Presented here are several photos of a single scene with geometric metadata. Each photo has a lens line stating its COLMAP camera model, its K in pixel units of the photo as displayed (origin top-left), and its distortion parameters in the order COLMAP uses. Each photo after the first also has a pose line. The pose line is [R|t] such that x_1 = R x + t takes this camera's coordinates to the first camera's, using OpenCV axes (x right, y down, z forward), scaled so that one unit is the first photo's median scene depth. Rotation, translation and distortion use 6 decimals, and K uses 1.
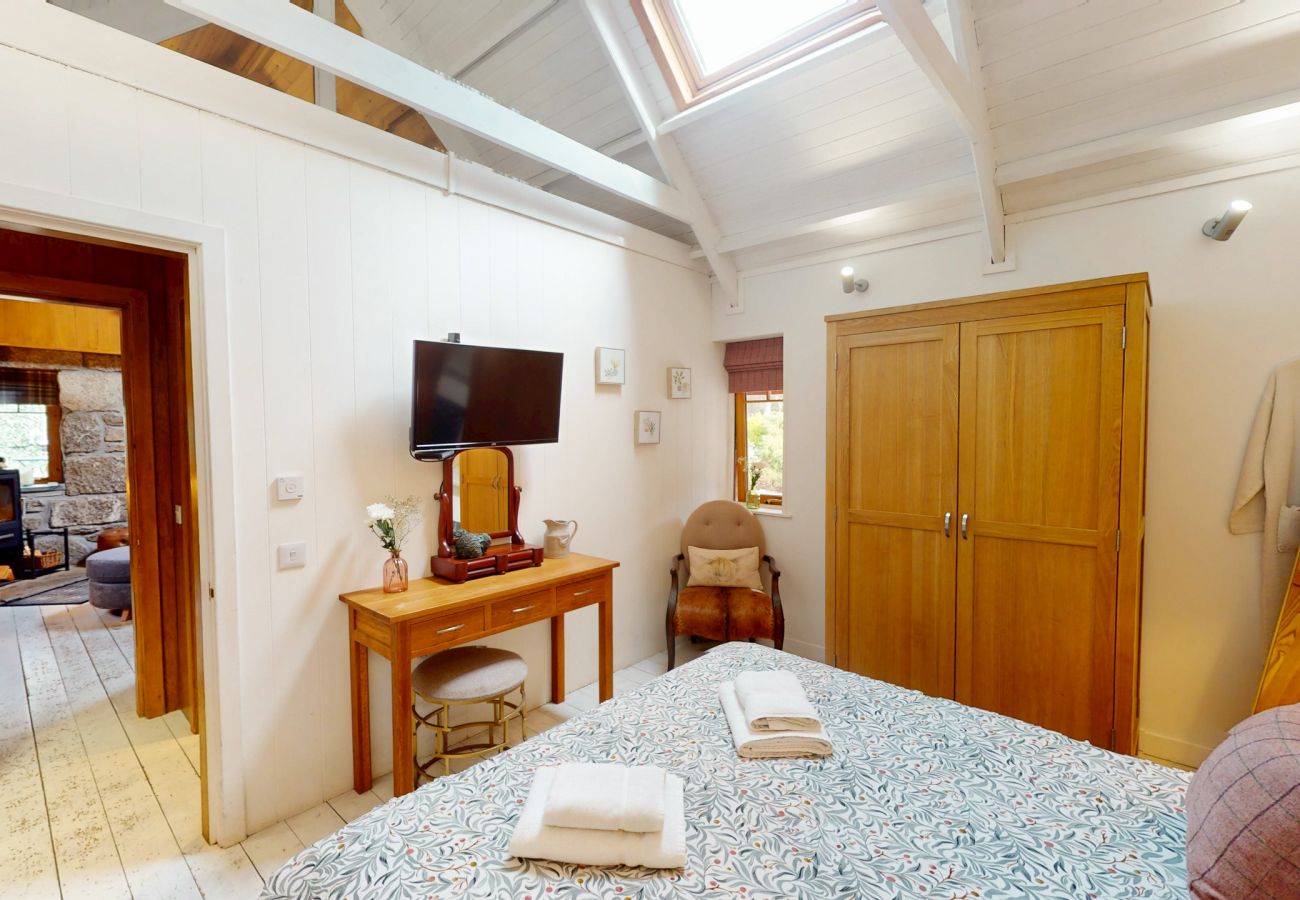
lens RADIAL K [[585.1, 0, 652.5], [0, 585.1, 453.8], [0, 0, 1]] dist [0.000576, -0.000192]
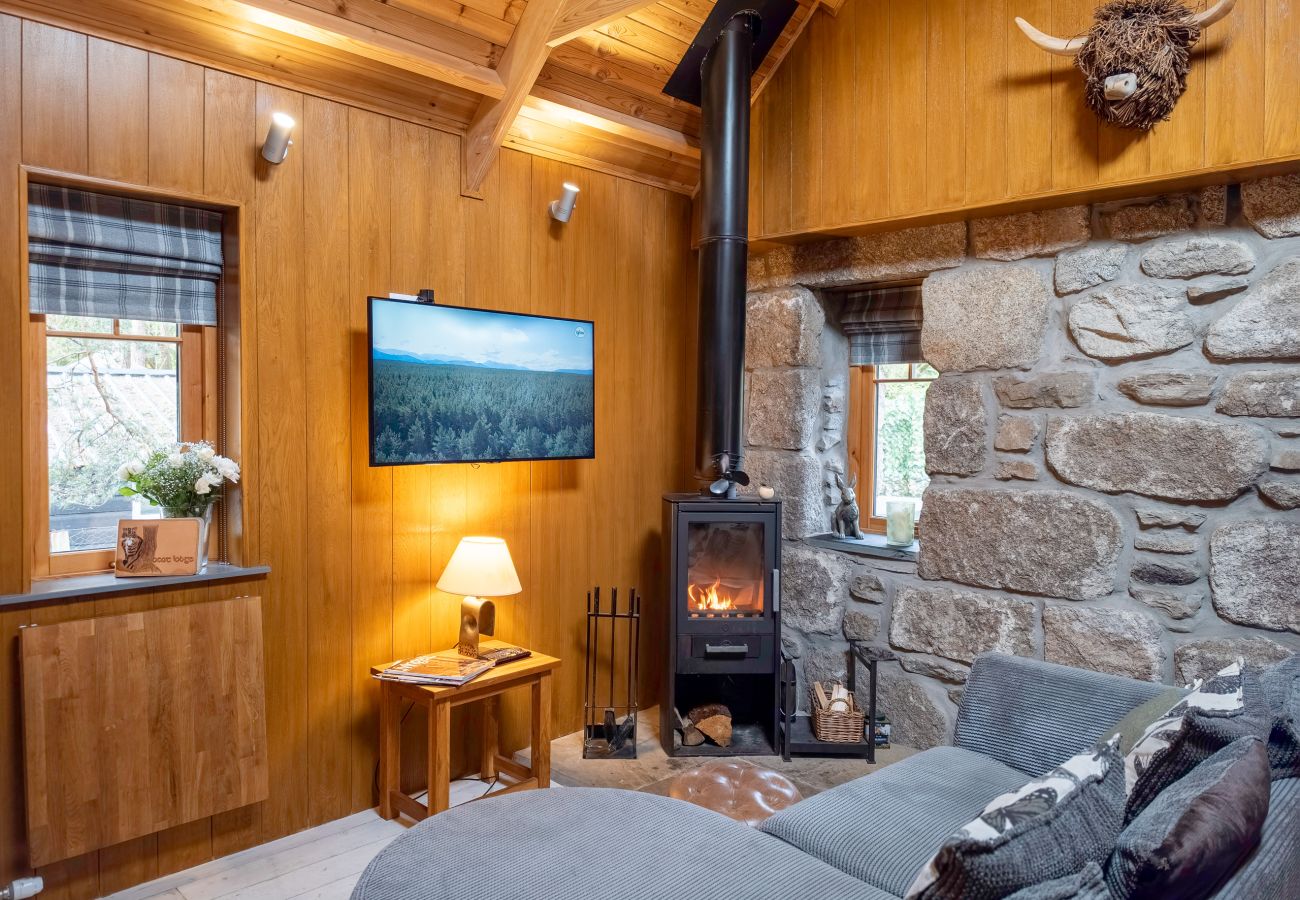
lens RADIAL K [[891.6, 0, 652.8], [0, 891.6, 443.9], [0, 0, 1]] dist [0.109831, -0.165510]
pose [[-0.061751, 0.033274, -0.997537, -0.356201], [-0.058525, 0.997604, 0.036899, -0.034192], [0.996374, 0.060659, -0.059656, 0.837018]]
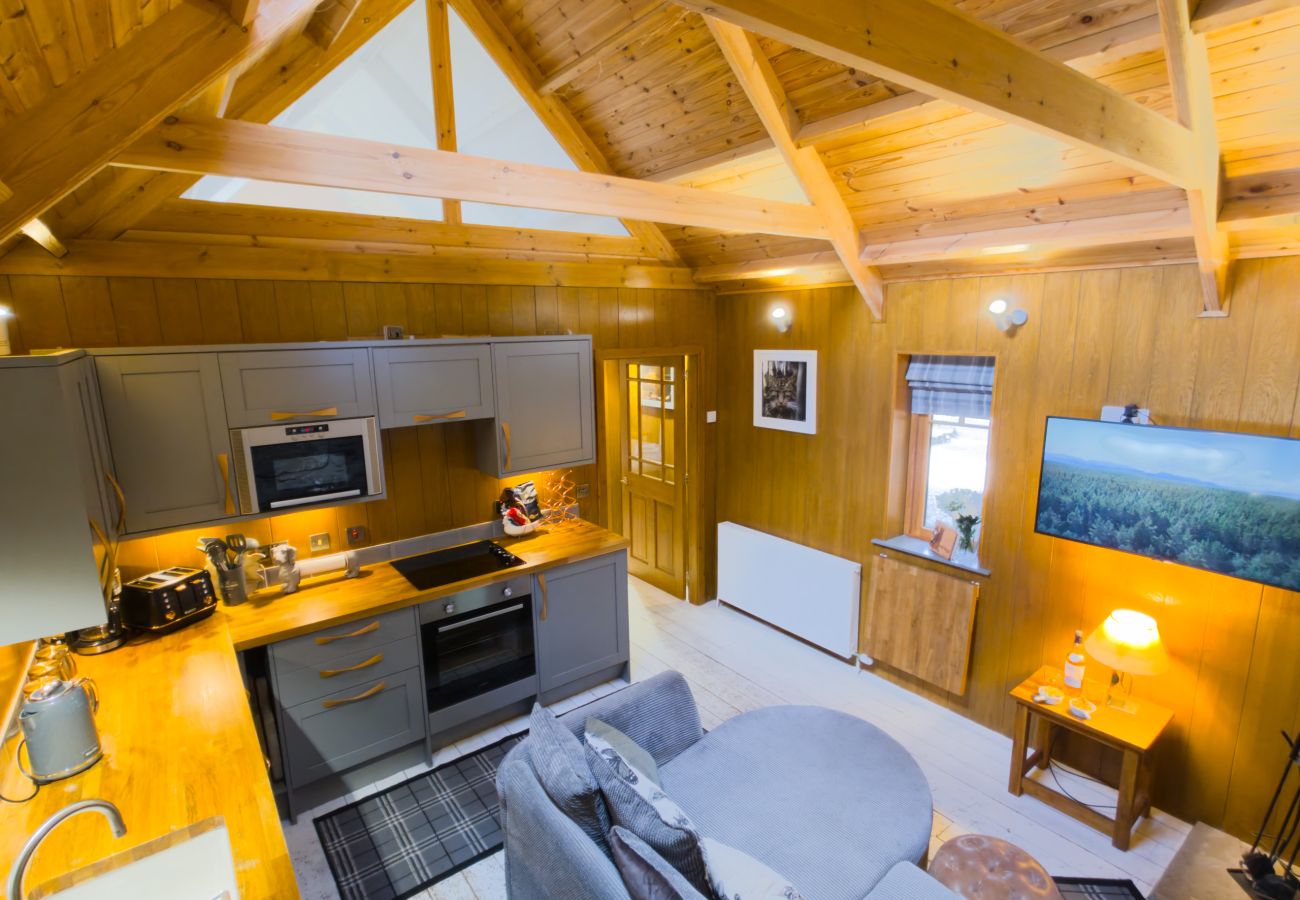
lens RADIAL K [[654.1, 0, 655.0], [0, 654.1, 449.4], [0, 0, 1]] dist [0.004506, -0.000017]
pose [[-0.980169, -0.022303, 0.196906, -0.647141], [0.024692, 0.972157, 0.233026, -0.188653], [-0.196620, 0.233267, -0.952327, 1.197746]]
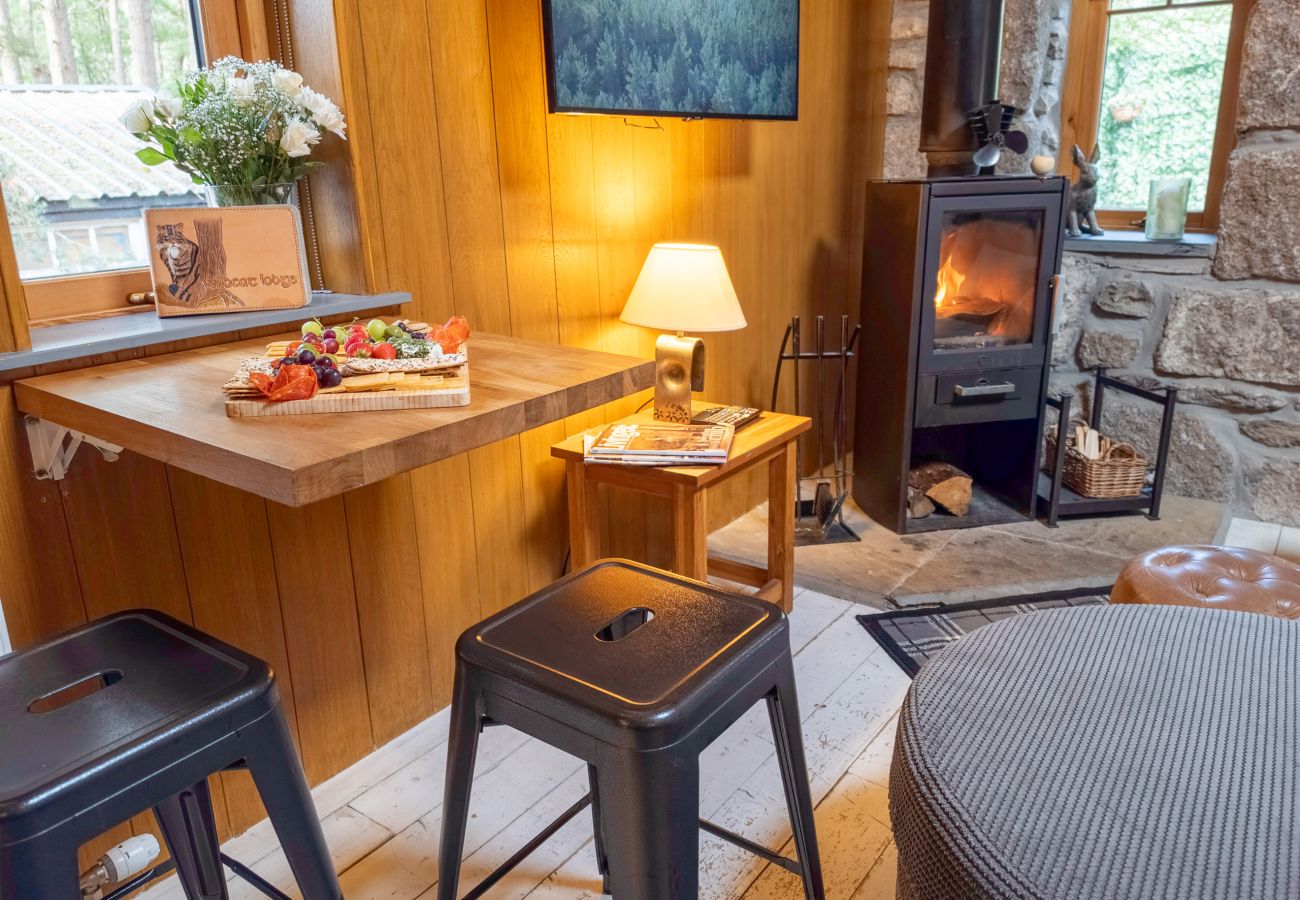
lens RADIAL K [[953.4, 0, 654.2], [0, 953.4, 440.6], [0, 0, 1]] dist [0.071558, -0.102279]
pose [[0.090028, 0.282655, -0.954988, -0.517490], [-0.027166, 0.959221, 0.281347, 0.019247], [0.995569, 0.000614, 0.094035, 0.655814]]
